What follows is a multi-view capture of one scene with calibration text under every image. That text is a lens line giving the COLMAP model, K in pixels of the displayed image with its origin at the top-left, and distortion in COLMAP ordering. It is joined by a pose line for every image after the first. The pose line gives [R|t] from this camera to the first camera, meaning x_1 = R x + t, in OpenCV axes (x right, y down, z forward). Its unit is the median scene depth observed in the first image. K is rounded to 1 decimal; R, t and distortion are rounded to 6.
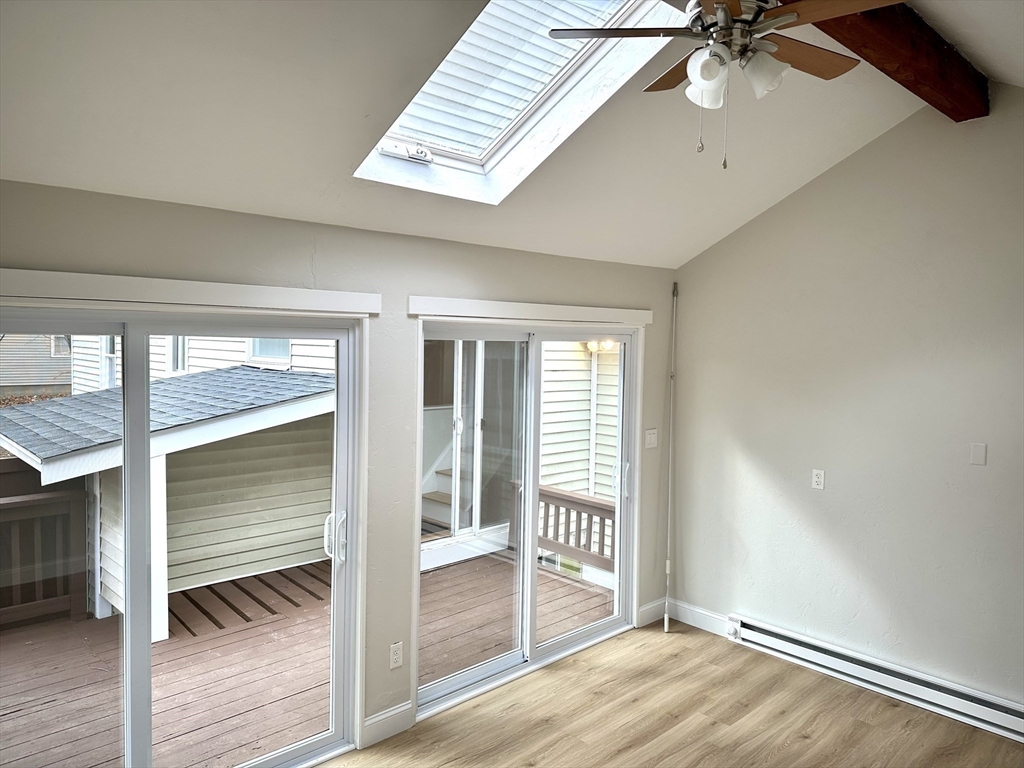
lens RADIAL K [[709.3, 0, 527.4], [0, 709.3, 380.4], [0, 0, 1]] dist [0.007256, 0.001417]
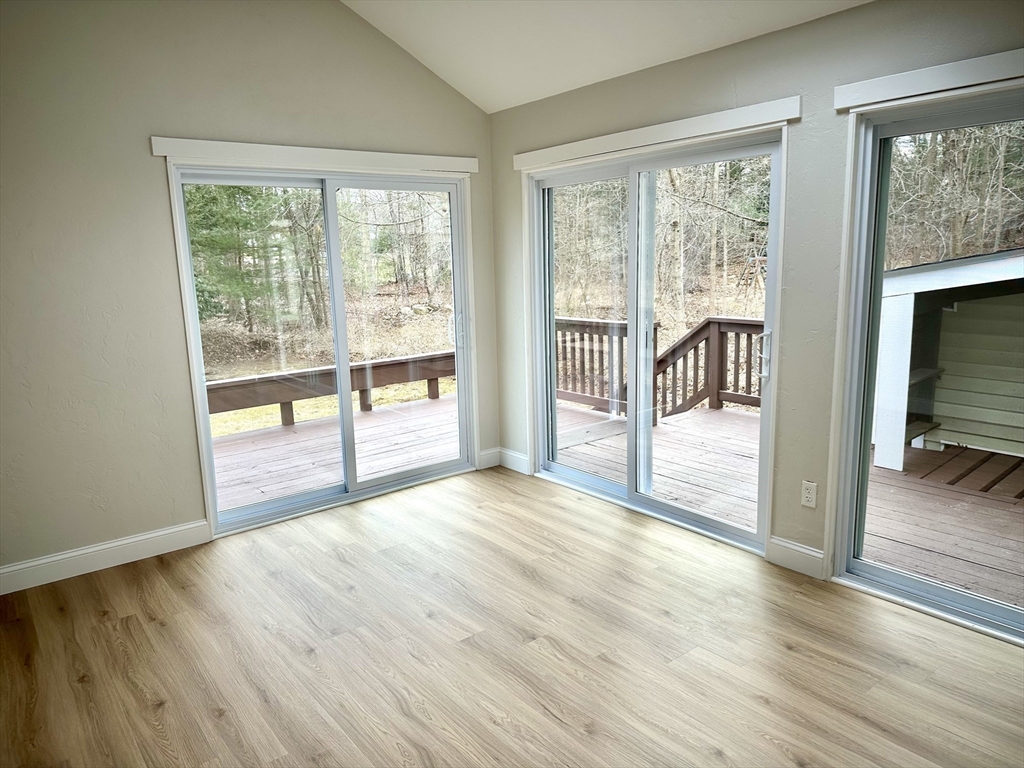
lens RADIAL K [[709.3, 0, 527.4], [0, 709.3, 380.4], [0, 0, 1]] dist [0.007256, 0.001417]
pose [[-0.090038, 0.165947, -0.982016, 0.755821], [-0.027287, 0.985239, 0.168993, 0.091584], [0.995564, 0.042012, -0.084180, 0.713231]]
